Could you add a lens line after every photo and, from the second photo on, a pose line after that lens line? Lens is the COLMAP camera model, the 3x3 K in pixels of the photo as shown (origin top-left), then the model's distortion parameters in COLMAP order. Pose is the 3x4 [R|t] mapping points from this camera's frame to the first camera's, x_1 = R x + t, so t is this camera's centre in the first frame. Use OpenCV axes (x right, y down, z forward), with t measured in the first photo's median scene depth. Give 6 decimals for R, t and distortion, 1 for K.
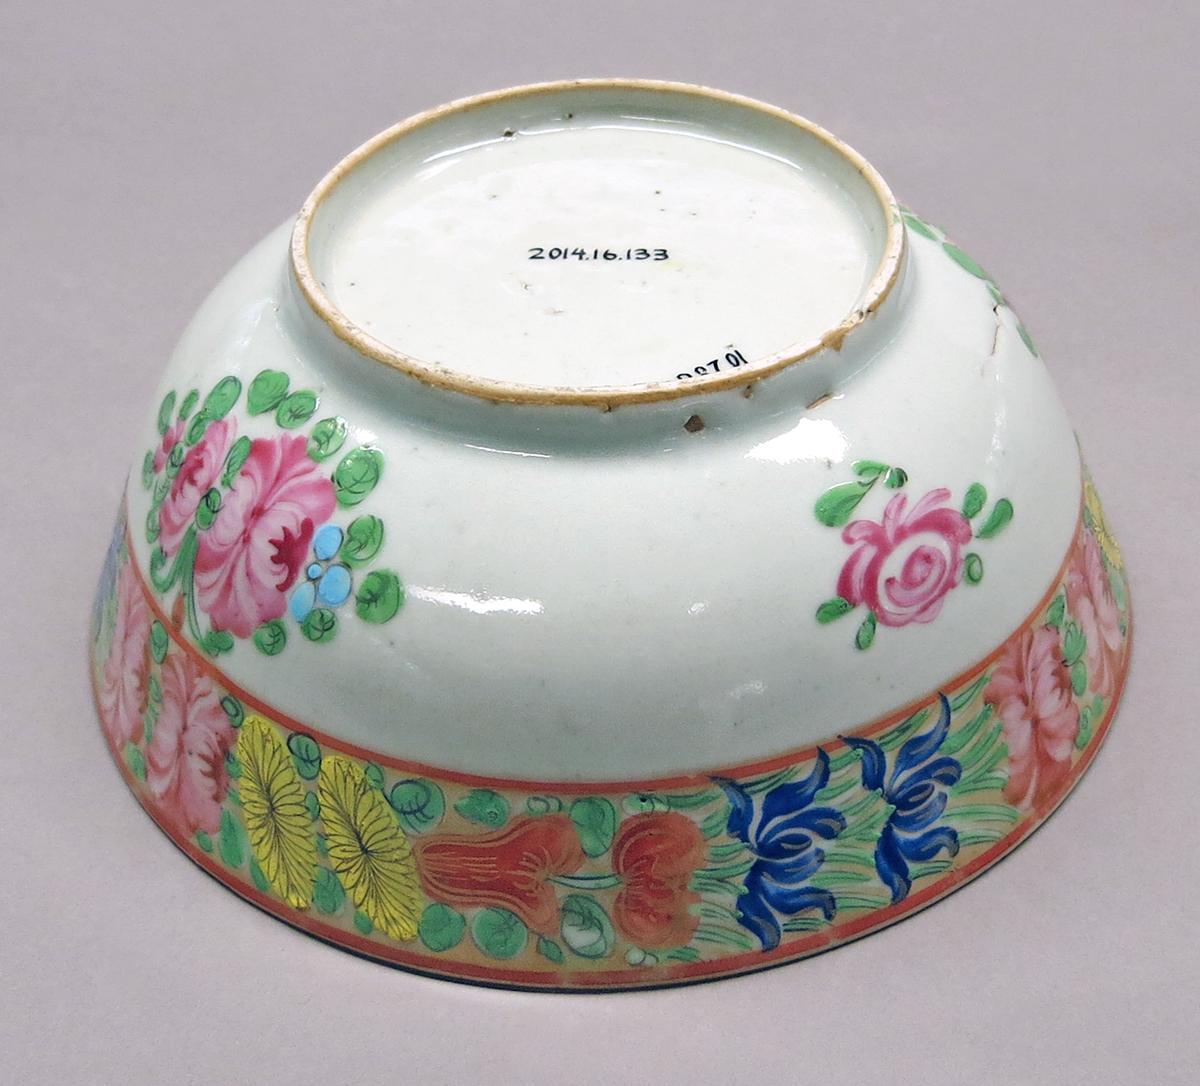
lens RADIAL K [[883.7, 0, 600.0], [0, 883.7, 543.0], [0, 0, 1]] dist [0.002748, -0.000483]
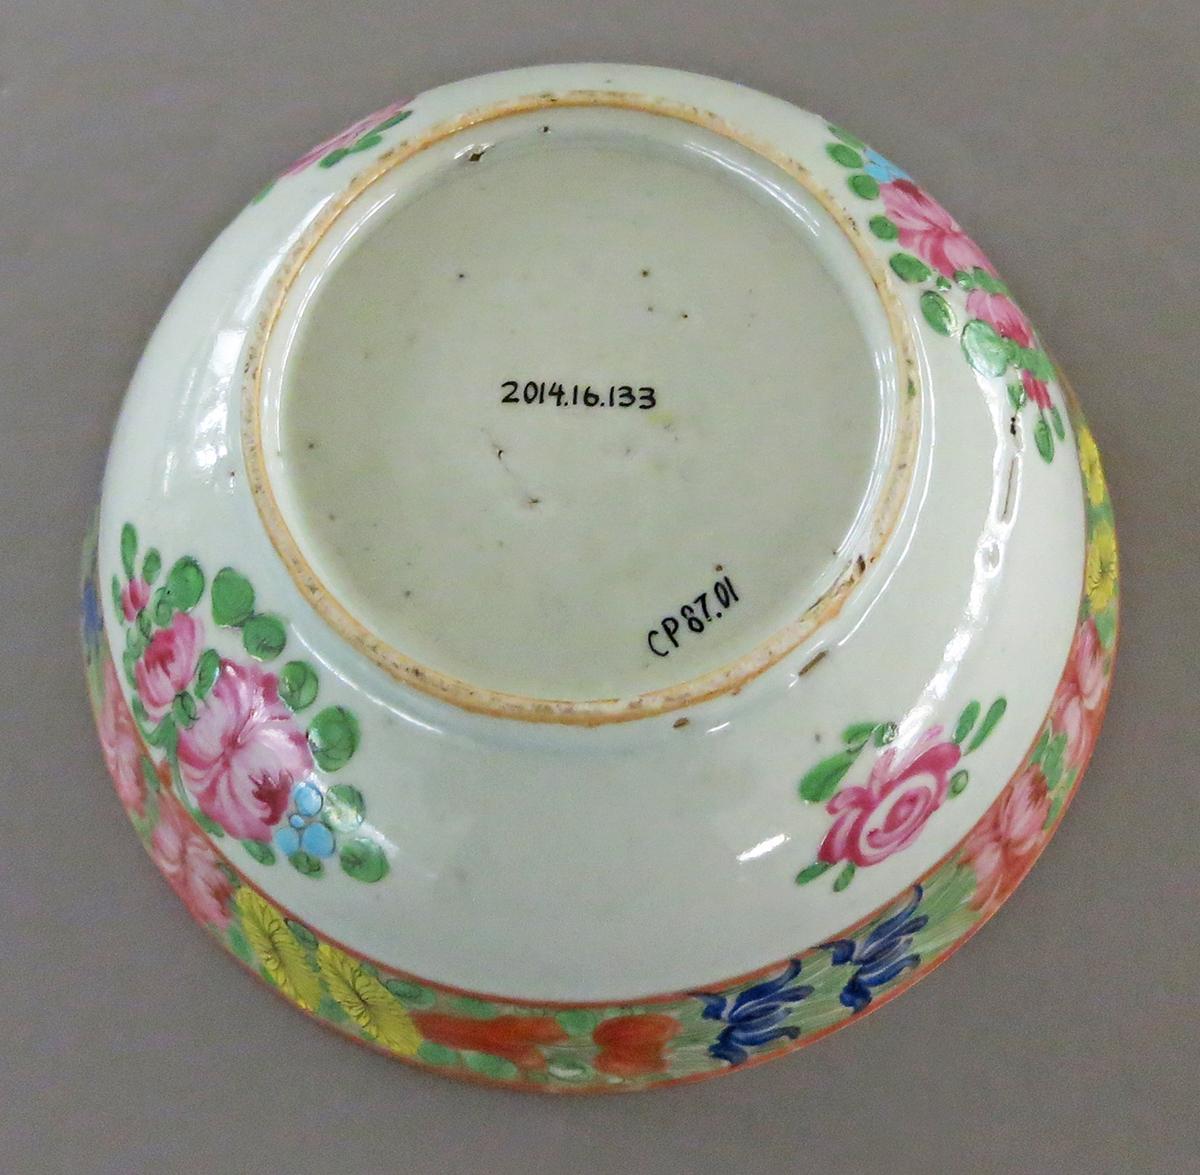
lens RADIAL K [[886.5, 0, 568.3], [0, 886.5, 587.4], [0, 0, 1]] dist [-0.003209, -0.000173]
pose [[0.999836, -0.004005, -0.017642, 0.003456], [0.008178, 0.969913, 0.243313, -0.384919], [0.016137, -0.243418, 0.969787, 0.075645]]
